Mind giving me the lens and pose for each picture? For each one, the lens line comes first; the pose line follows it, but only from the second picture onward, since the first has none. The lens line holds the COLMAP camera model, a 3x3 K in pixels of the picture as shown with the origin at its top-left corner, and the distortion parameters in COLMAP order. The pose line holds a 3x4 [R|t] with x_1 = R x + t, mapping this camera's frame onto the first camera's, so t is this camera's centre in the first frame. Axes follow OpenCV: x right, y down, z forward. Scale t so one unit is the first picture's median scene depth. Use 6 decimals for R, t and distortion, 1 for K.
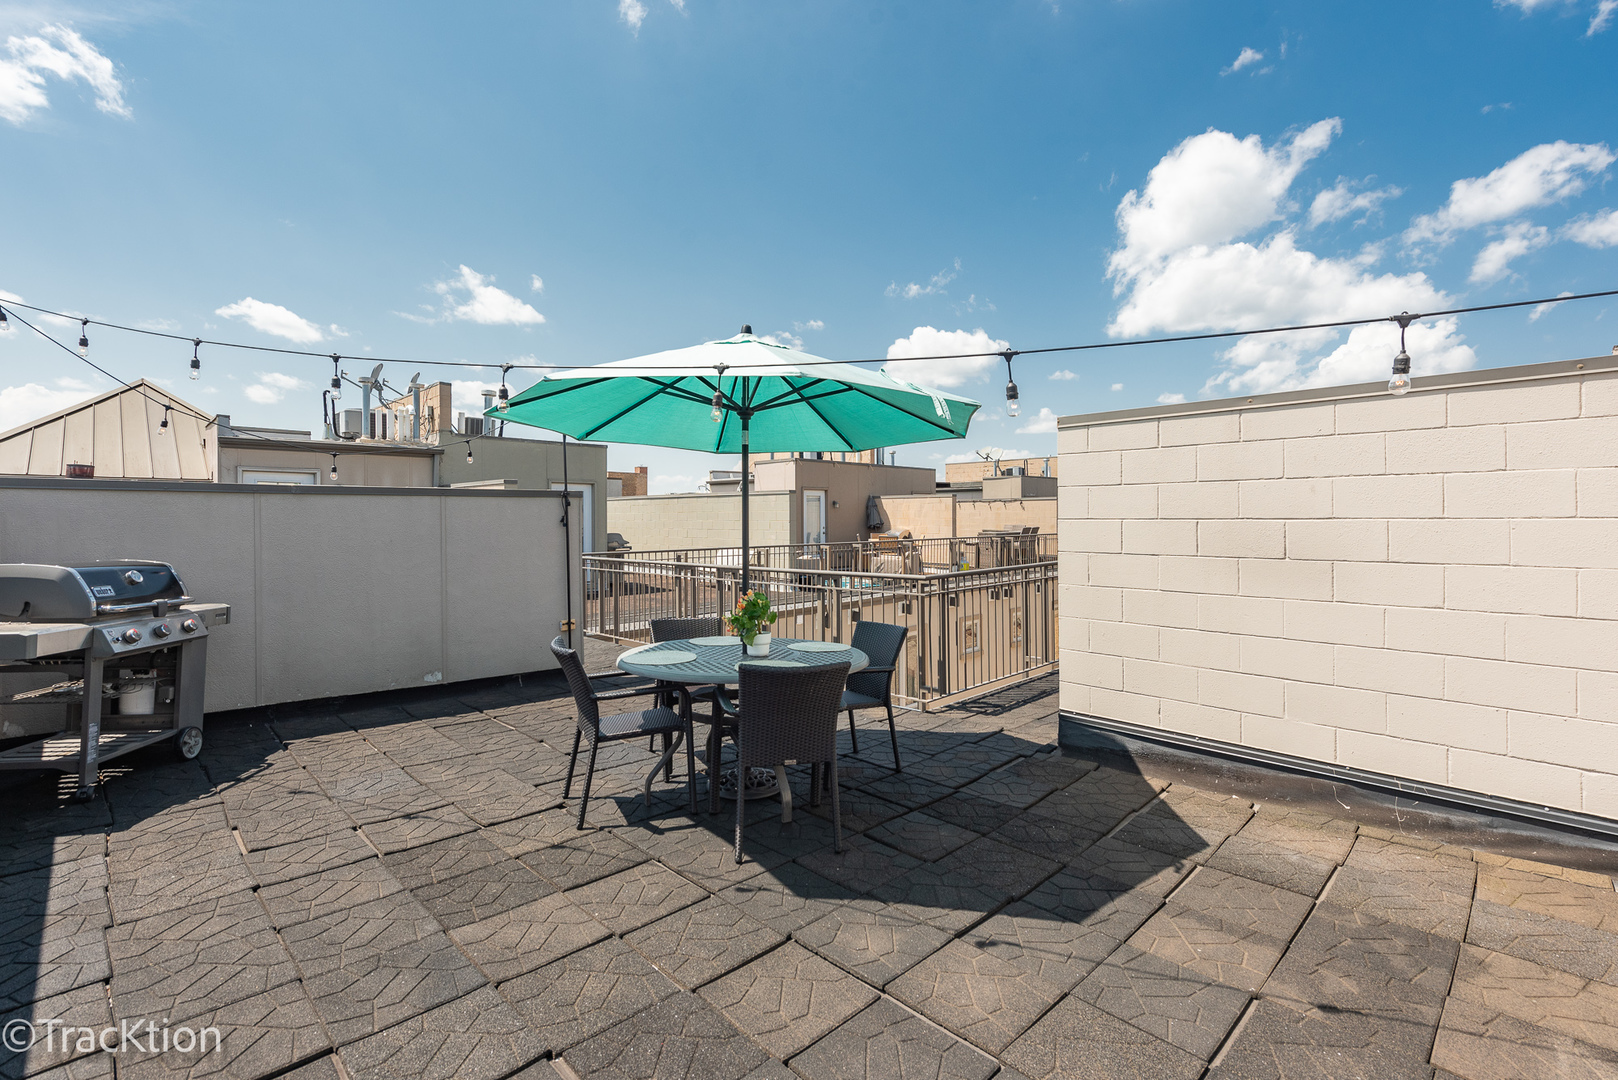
lens RADIAL K [[714.7, 0, 813.9], [0, 714.7, 511.0], [0, 0, 1]] dist [-0.000045, -0.000132]
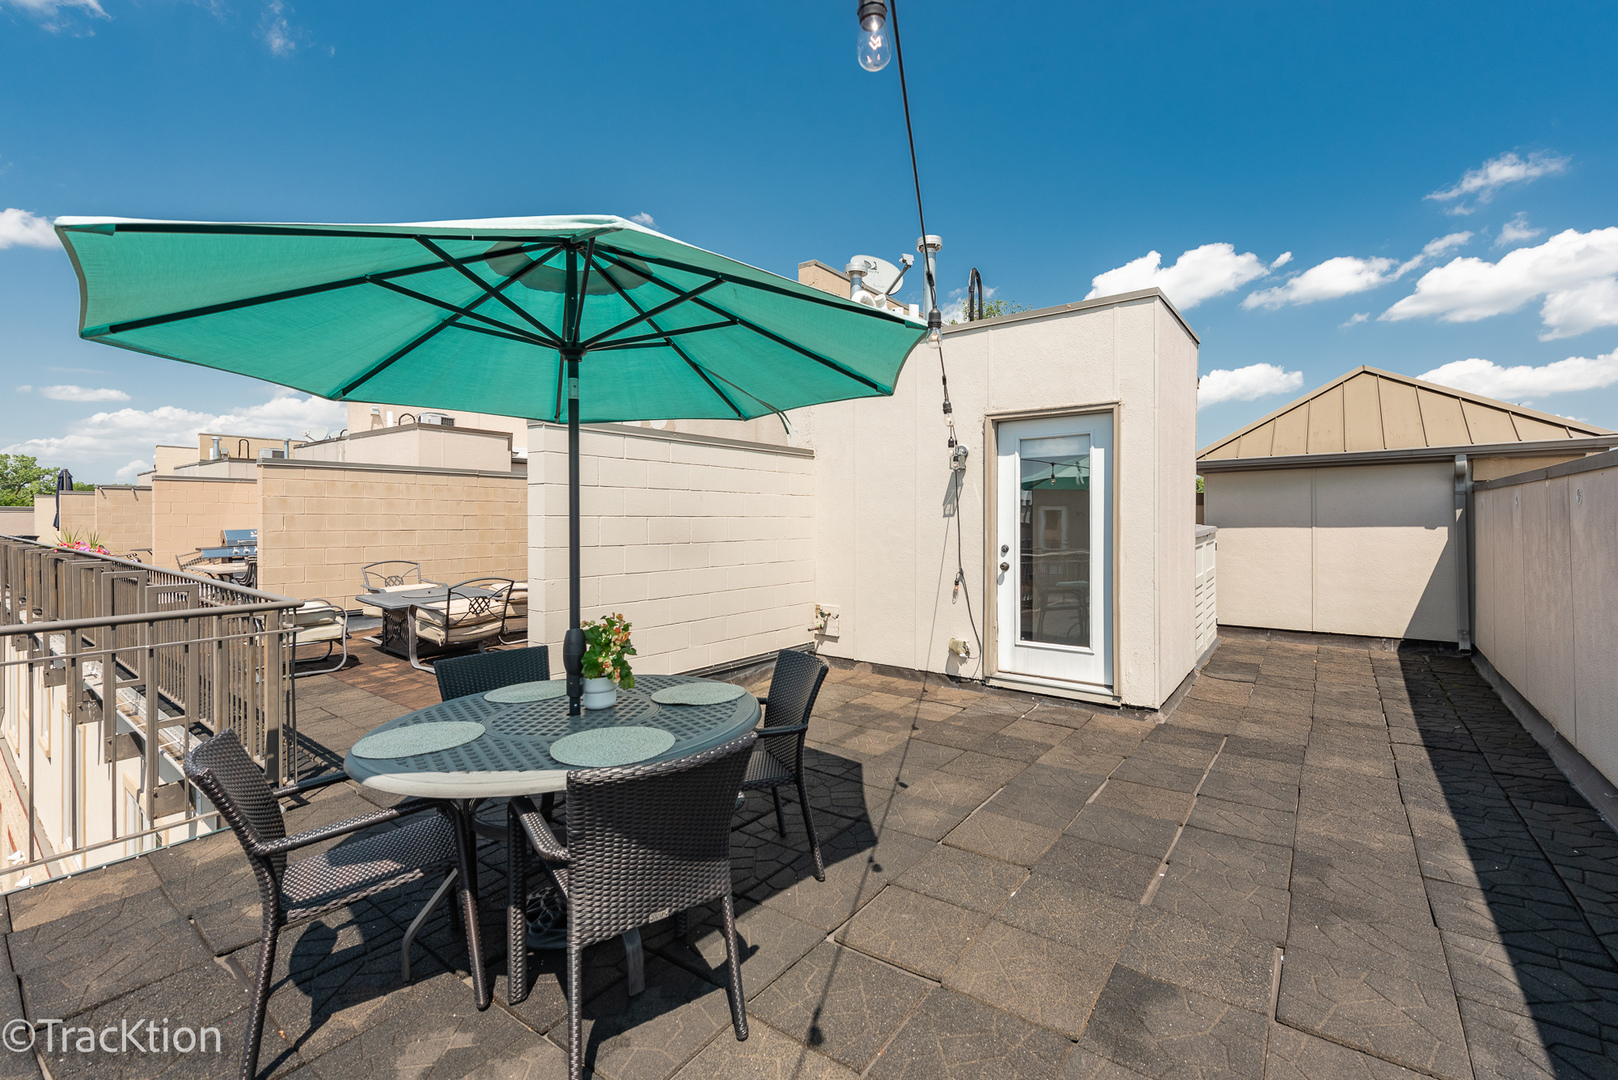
lens RADIAL K [[689.8, 0, 812.3], [0, 689.8, 519.1], [0, 0, 1]] dist [0.000148, 0.000013]
pose [[-0.135138, 0.003597, 0.990820, -0.941292], [-0.002269, 0.999990, -0.003940, 0.025673], [-0.990824, -0.002781, -0.135128, 1.075302]]
